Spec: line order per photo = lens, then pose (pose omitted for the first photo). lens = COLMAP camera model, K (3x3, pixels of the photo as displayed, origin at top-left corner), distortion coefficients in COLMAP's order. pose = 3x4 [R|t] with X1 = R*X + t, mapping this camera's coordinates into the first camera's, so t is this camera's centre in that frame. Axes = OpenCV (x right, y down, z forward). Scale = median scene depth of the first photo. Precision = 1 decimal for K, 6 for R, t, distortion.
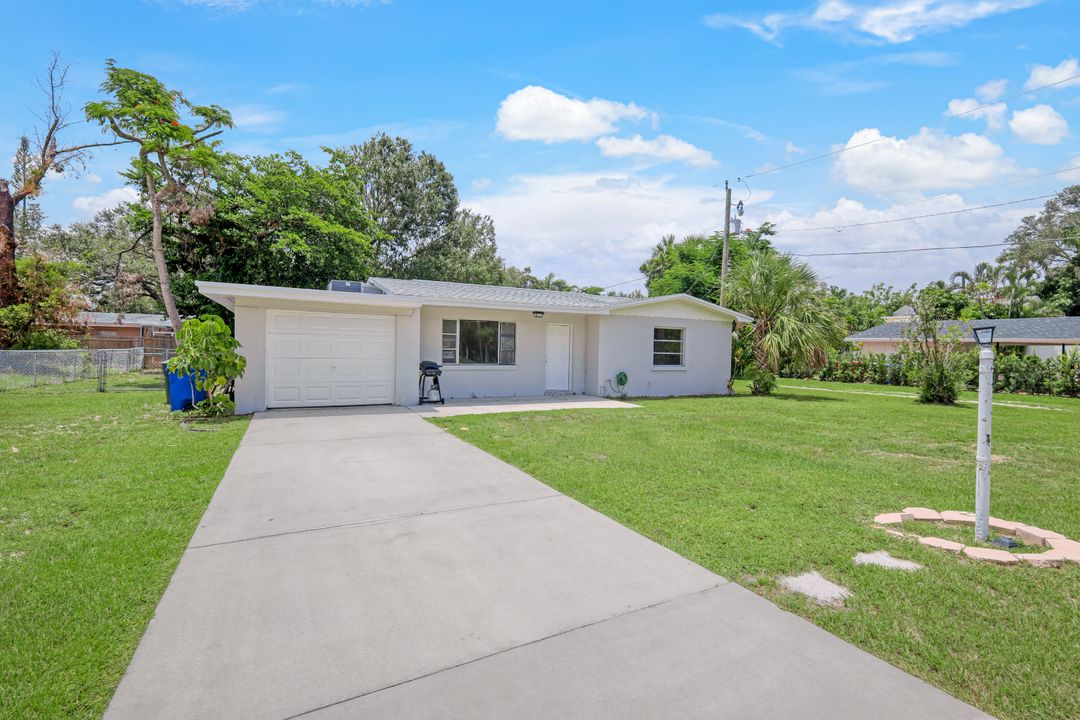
lens RADIAL K [[488.2, 0, 540.0], [0, 488.2, 360.0], [0, 0, 1]] dist [0.002196, 0.000268]
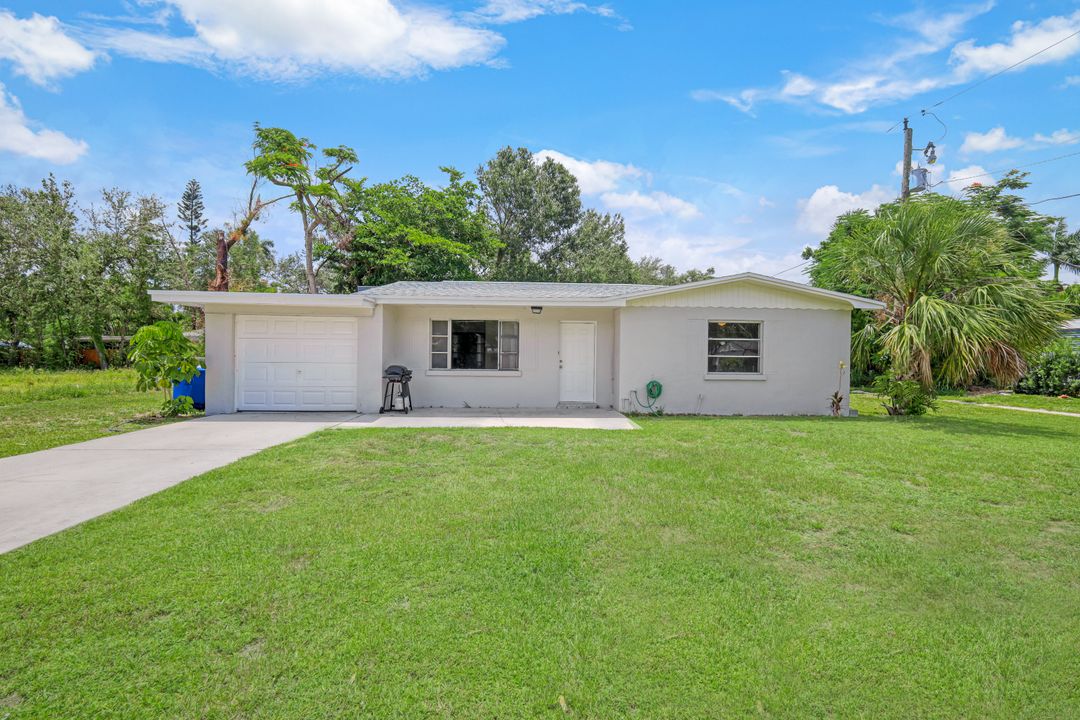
lens RADIAL K [[478.5, 0, 538.7], [0, 478.5, 357.1], [0, 0, 1]] dist [0.002869, 0.000034]
pose [[0.910601, -0.006792, -0.413232, 0.298420], [-0.002731, 0.999744, -0.022450, 0.004539], [0.413278, 0.021571, 0.910349, 0.230236]]
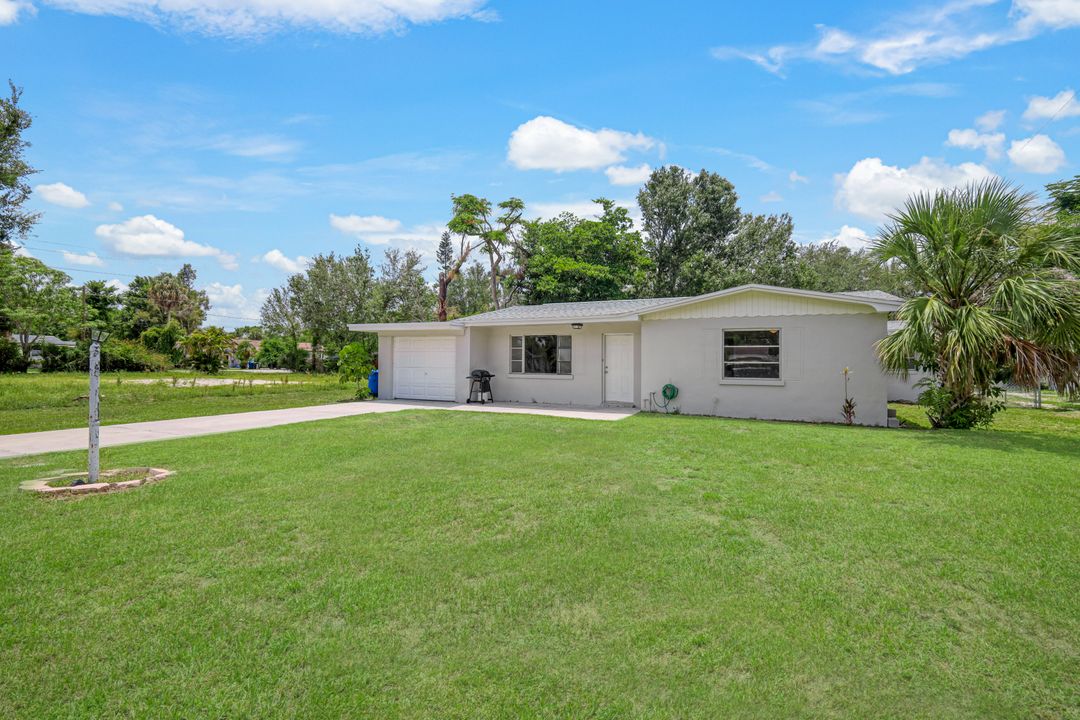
lens RADIAL K [[478.5, 0, 538.7], [0, 478.5, 357.1], [0, 0, 1]] dist [0.002869, 0.000034]
pose [[0.612220, -0.023121, -0.790349, 0.668142], [-0.013910, 0.999103, -0.040003, 0.013122], [0.790565, 0.035484, 0.611350, 0.275998]]
